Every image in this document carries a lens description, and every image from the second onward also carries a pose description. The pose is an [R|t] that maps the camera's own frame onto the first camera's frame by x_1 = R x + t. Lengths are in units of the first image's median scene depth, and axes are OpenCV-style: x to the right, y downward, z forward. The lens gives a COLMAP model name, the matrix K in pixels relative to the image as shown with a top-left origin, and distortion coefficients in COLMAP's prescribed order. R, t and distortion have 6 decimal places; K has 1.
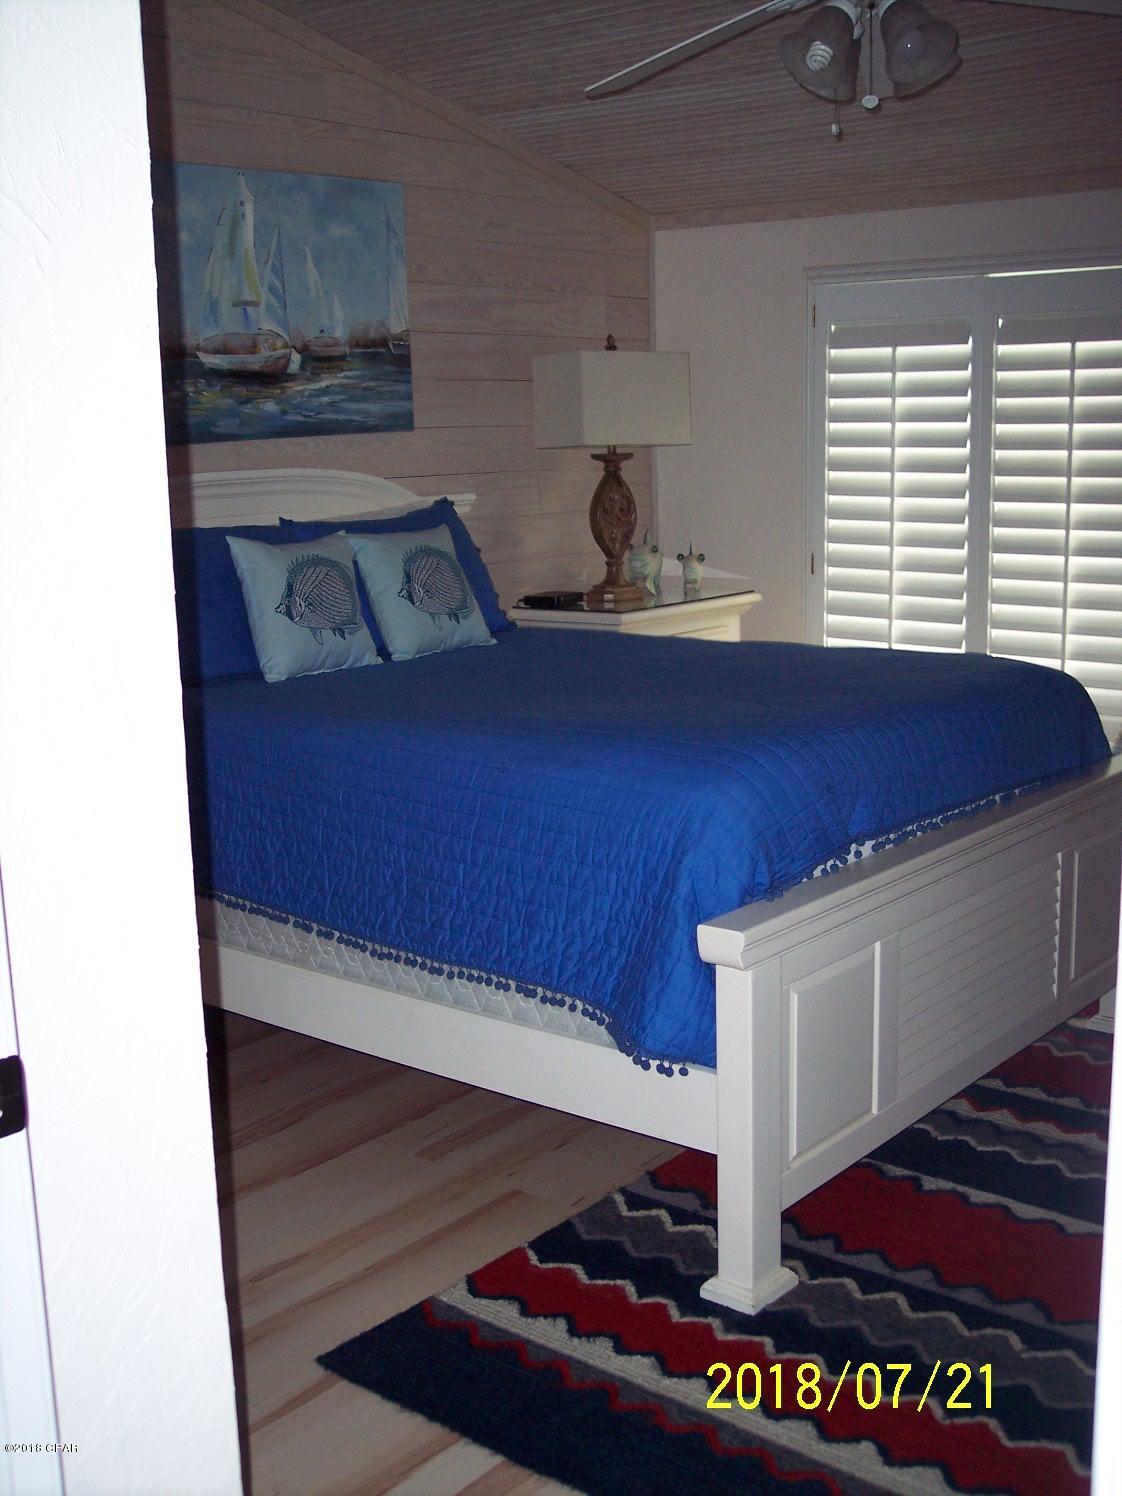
lens RADIAL K [[1684.2, 0, 543.7], [0, 1684.2, 754.7], [0, 0, 1]] dist [-0.154556, 0.243186]
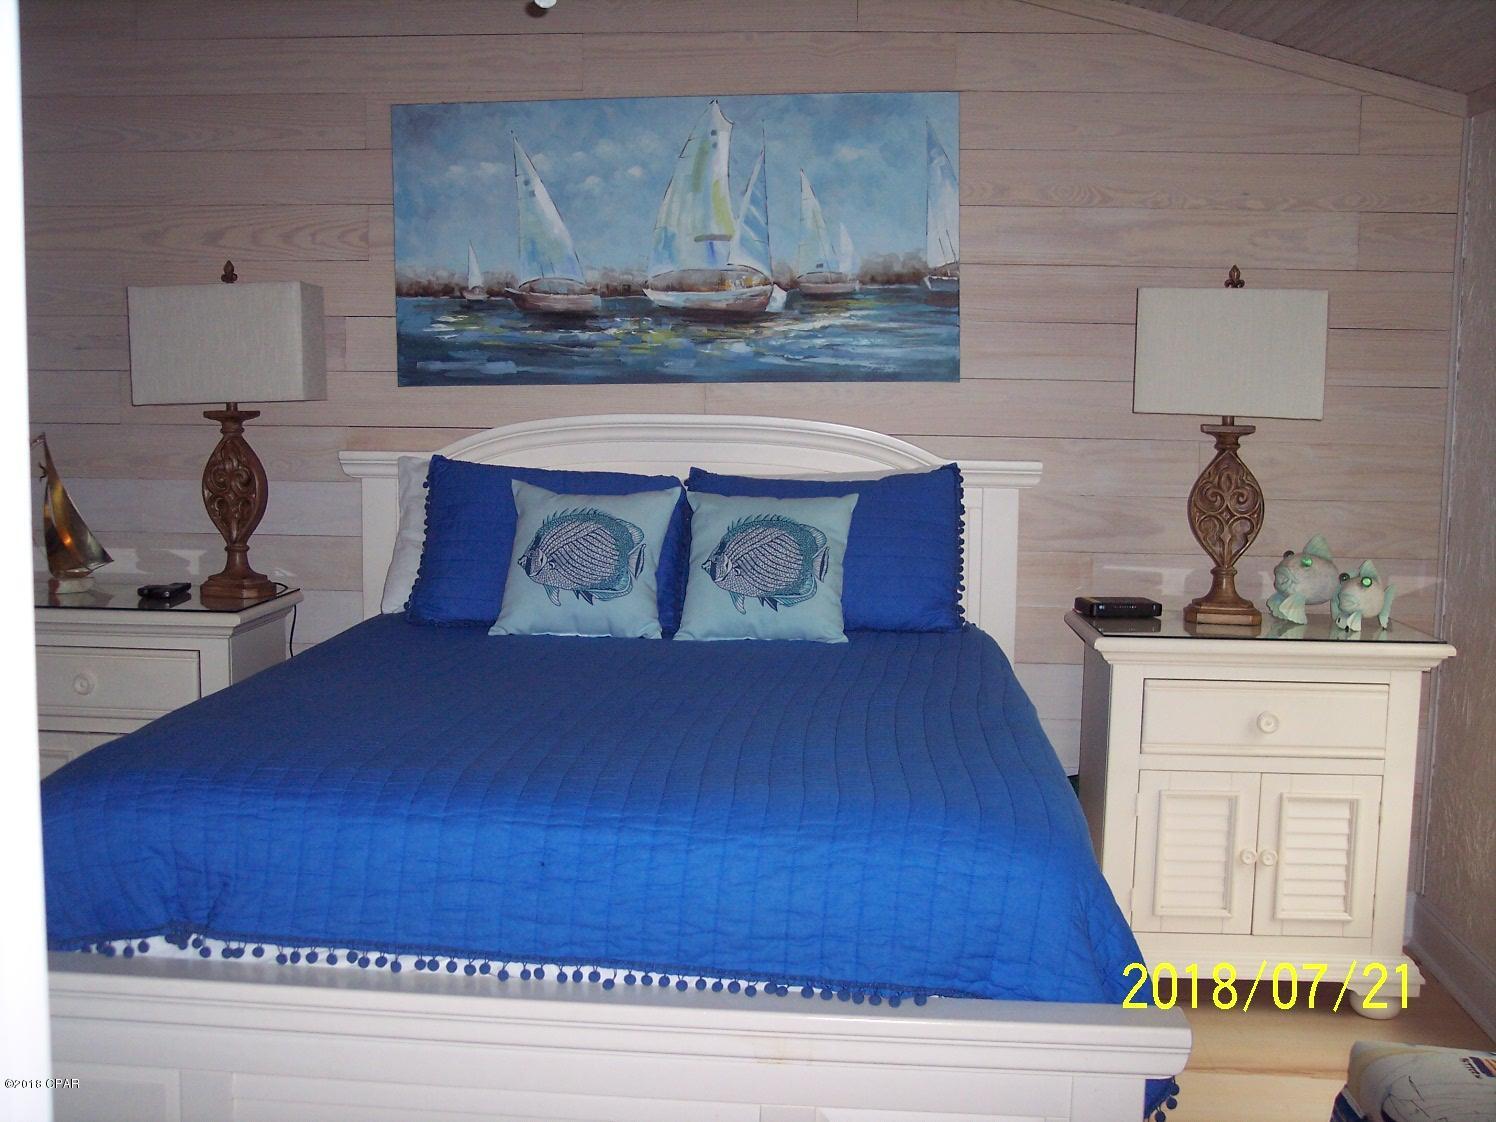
lens RADIAL K [[1684.2, 0, 744.9], [0, 1684.2, 538.1], [0, 0, 1]] dist [-0.154556, 0.243186]
pose [[0.580178, 0.117677, -0.805944, 0.584436], [-0.181474, 0.983311, 0.012936, -0.115289], [0.794015, 0.138752, 0.591851, 0.457516]]
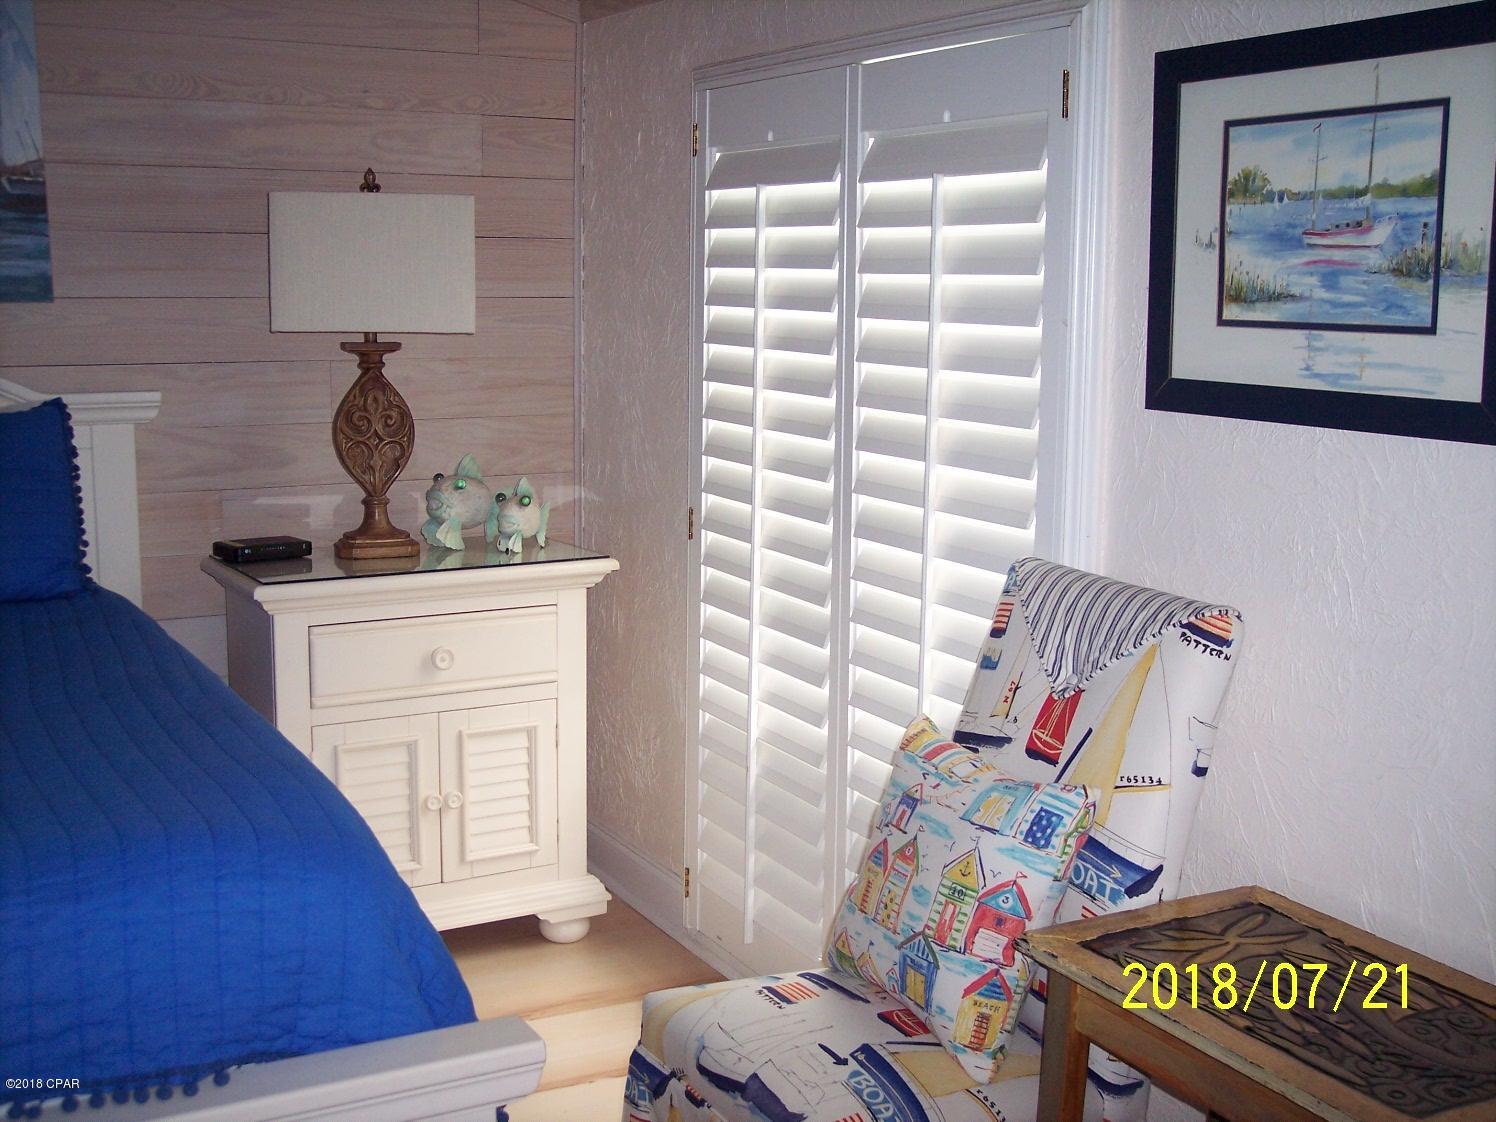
lens RADIAL K [[1684.2, 0, 744.9], [0, 1684.2, 538.1], [0, 0, 1]] dist [-0.154556, 0.243186]
pose [[0.933435, 0.086687, -0.348116, 0.483713], [-0.100150, 0.994754, -0.020830, -0.115413], [0.344484, 0.054307, 0.937220, 0.477604]]
